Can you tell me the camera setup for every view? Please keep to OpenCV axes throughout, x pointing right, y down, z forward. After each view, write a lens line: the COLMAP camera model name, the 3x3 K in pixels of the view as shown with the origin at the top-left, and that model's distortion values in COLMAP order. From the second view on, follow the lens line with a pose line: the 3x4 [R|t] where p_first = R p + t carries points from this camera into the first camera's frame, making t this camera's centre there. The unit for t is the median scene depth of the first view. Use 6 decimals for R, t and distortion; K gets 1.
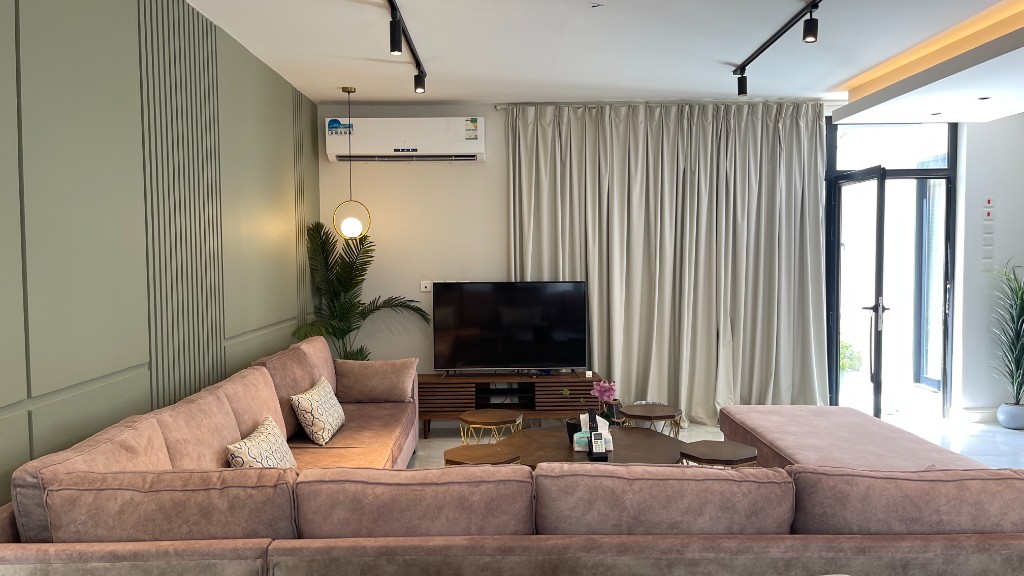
lens RADIAL K [[773.1, 0, 512.9], [0, 773.1, 292.3], [0, 0, 1]] dist [0.068401, -0.090918]
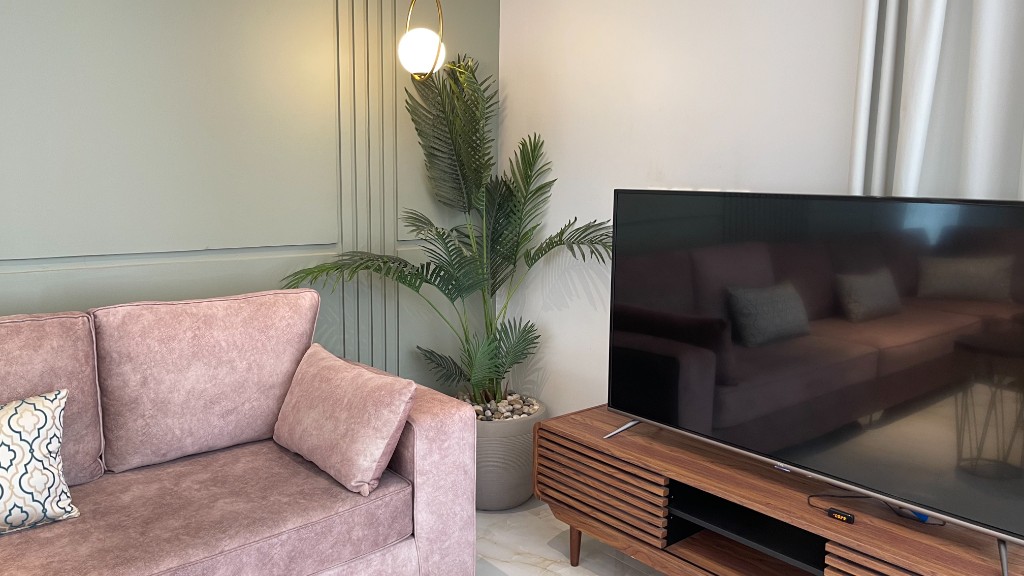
lens RADIAL K [[773.1, 0, 512.9], [0, 773.1, 292.3], [0, 0, 1]] dist [0.068401, -0.090918]
pose [[0.636049, 0.134717, -0.759798, 0.164930], [-0.058381, 0.990221, 0.126701, -0.007529], [0.769437, -0.036230, 0.637695, 0.711135]]
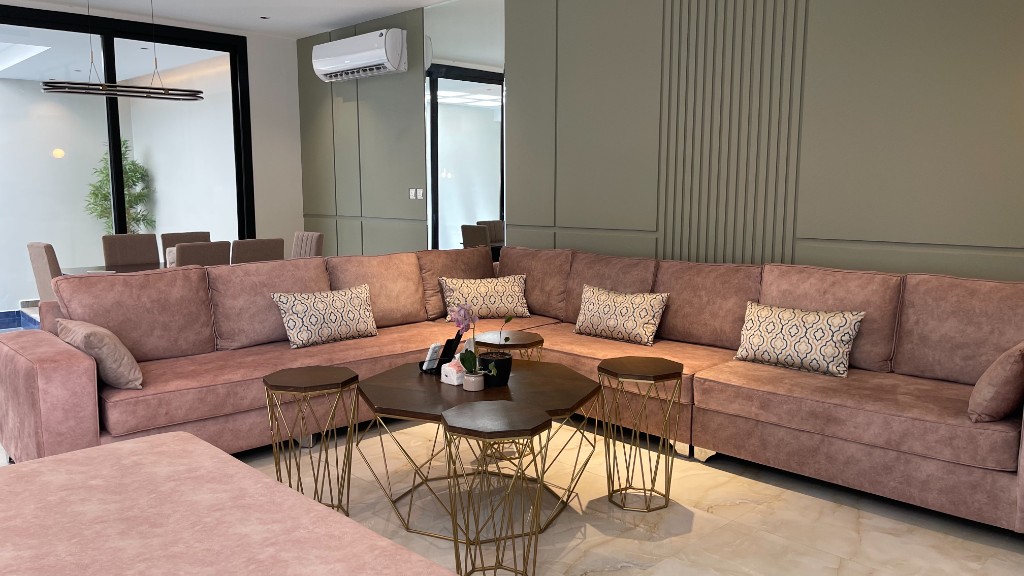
lens RADIAL K [[773.1, 0, 512.9], [0, 773.1, 292.3], [0, 0, 1]] dist [0.068401, -0.090918]
pose [[-0.719058, 0.101898, -0.687439, 0.388683], [-0.030238, 0.983668, 0.177436, -0.024900], [0.694292, 0.148374, -0.704233, 0.995517]]
